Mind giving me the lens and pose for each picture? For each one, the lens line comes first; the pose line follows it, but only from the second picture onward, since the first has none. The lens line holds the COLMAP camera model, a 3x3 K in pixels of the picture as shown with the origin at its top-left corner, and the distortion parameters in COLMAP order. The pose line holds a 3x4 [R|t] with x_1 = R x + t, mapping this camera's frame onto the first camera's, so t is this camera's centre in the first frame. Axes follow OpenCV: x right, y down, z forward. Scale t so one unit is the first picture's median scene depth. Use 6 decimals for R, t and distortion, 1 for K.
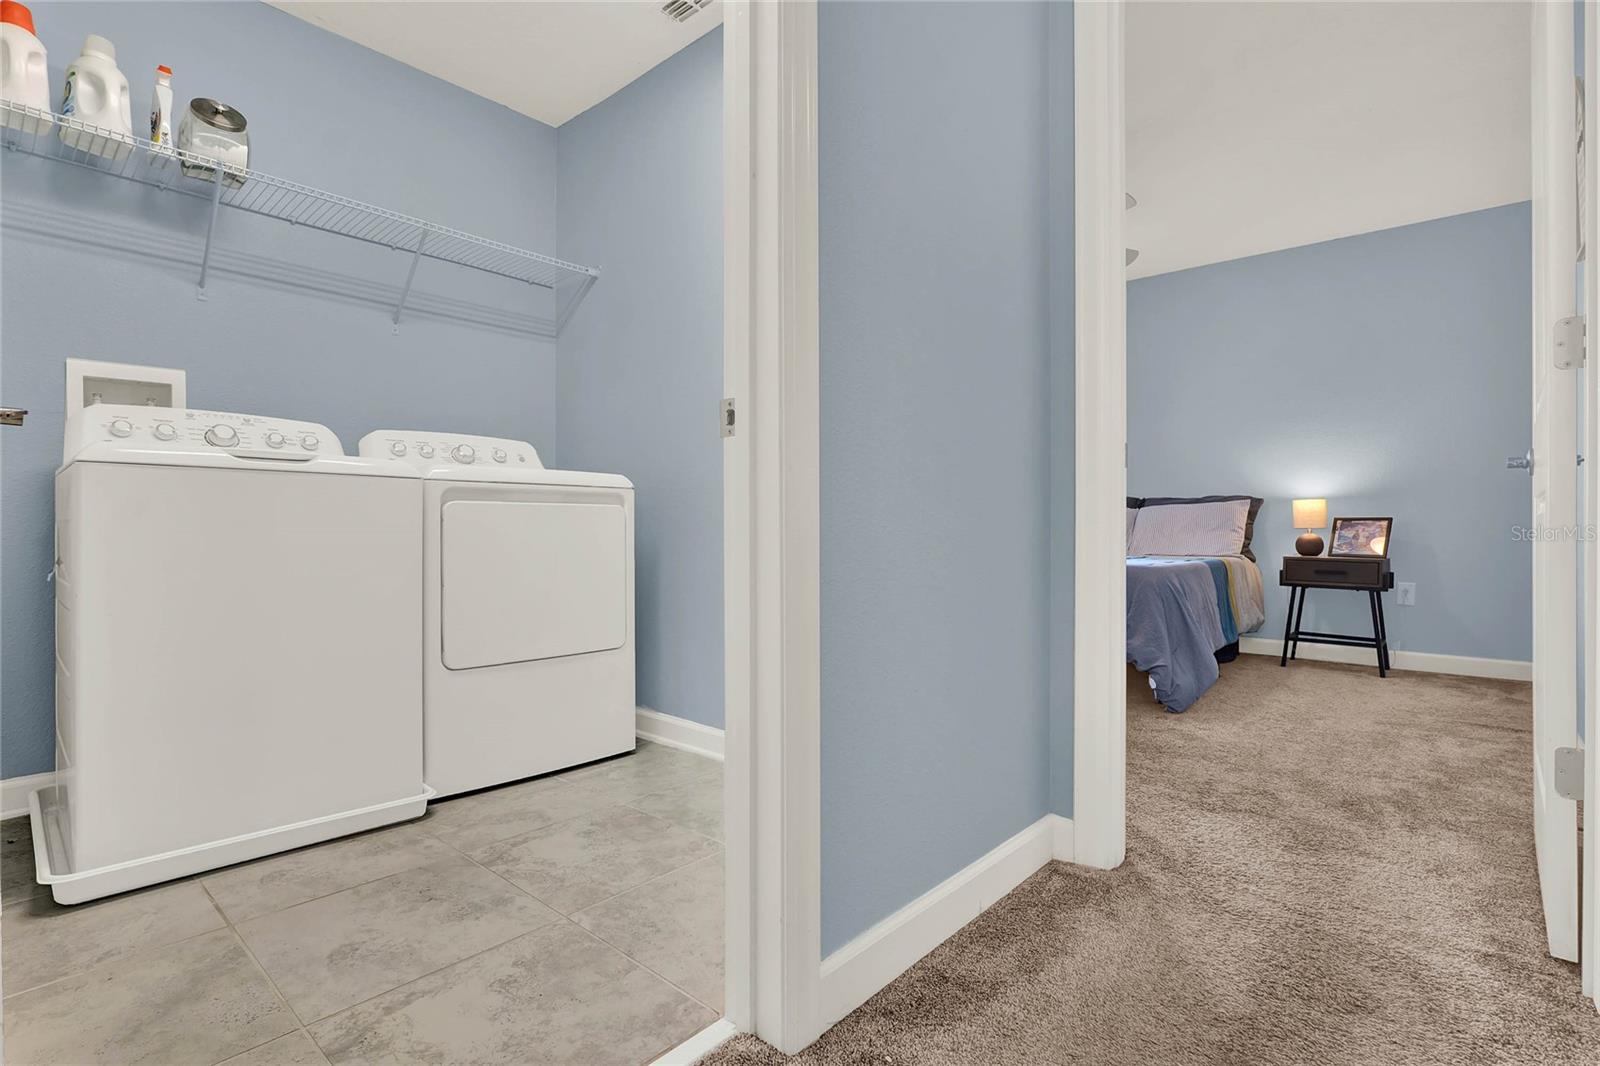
lens RADIAL K [[752.0, 0, 806.4], [0, 752.0, 532.4], [0, 0, 1]] dist [-0.010001, 0.002613]
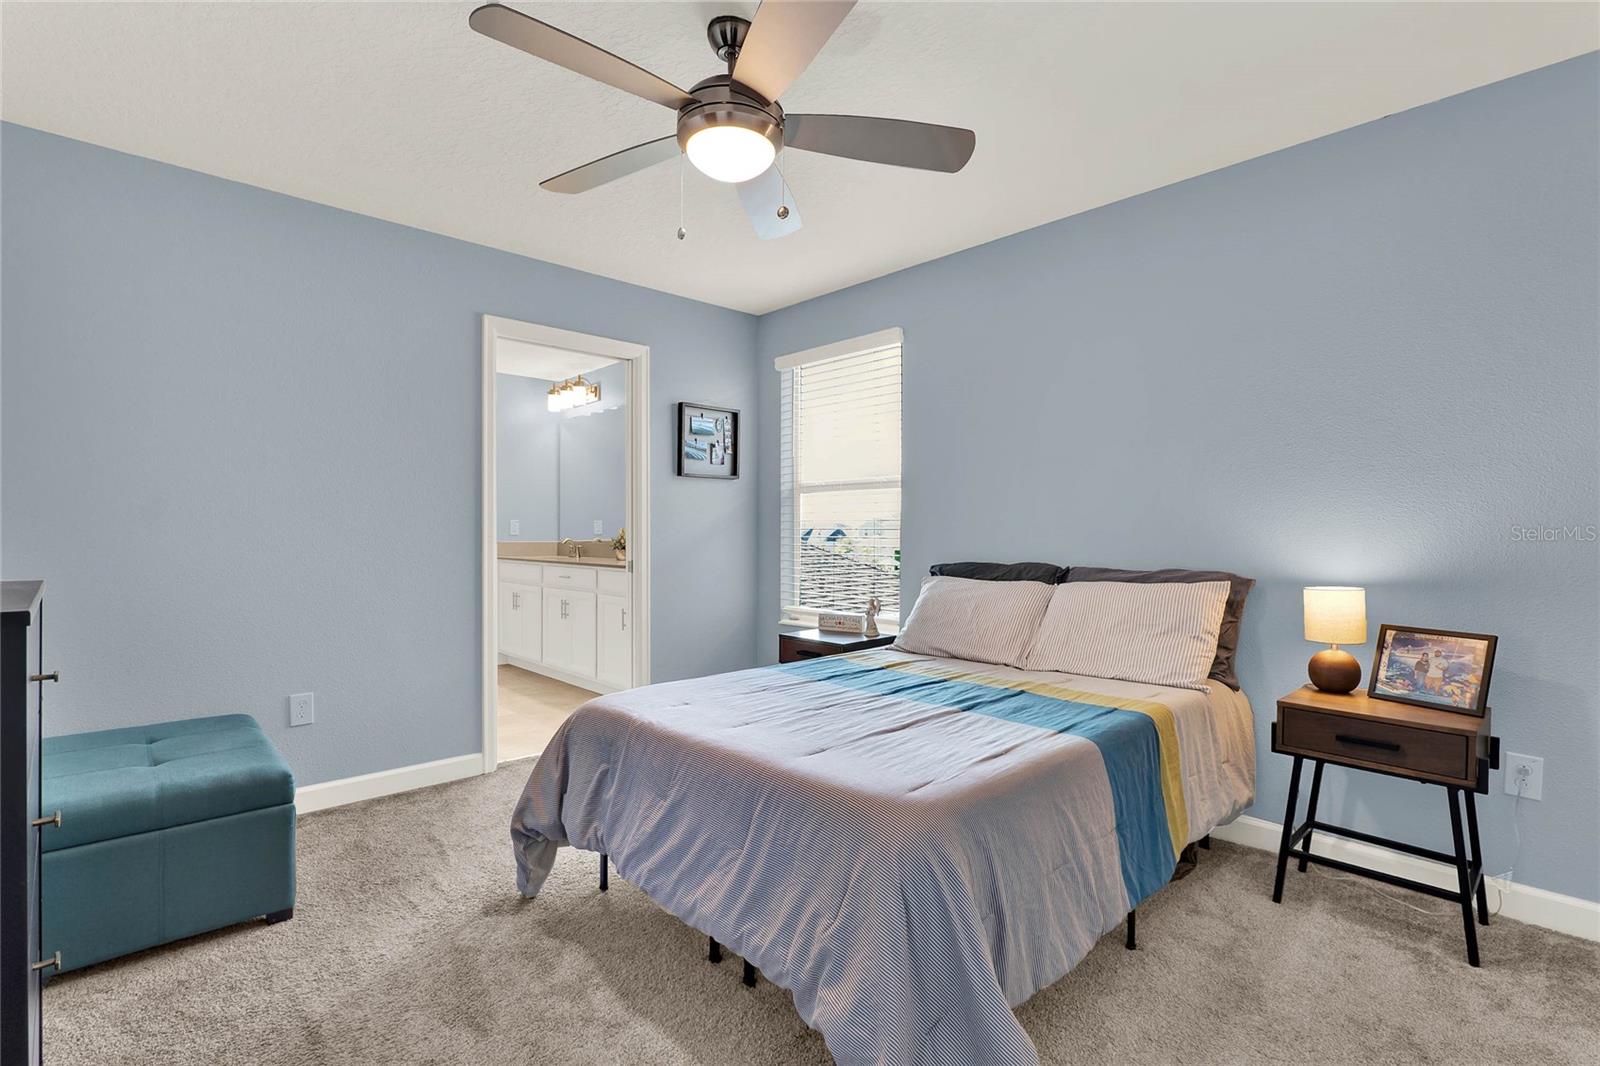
lens RADIAL K [[752.0, 0, 793.6], [0, 752.0, 541.6], [0, 0, 1]] dist [-0.010001, 0.002613]
pose [[0.996803, 0.005471, -0.079714, 0.326431], [-0.005515, 0.999985, -0.000325, -0.077257], [0.079711, 0.000764, 0.996818, 0.429771]]
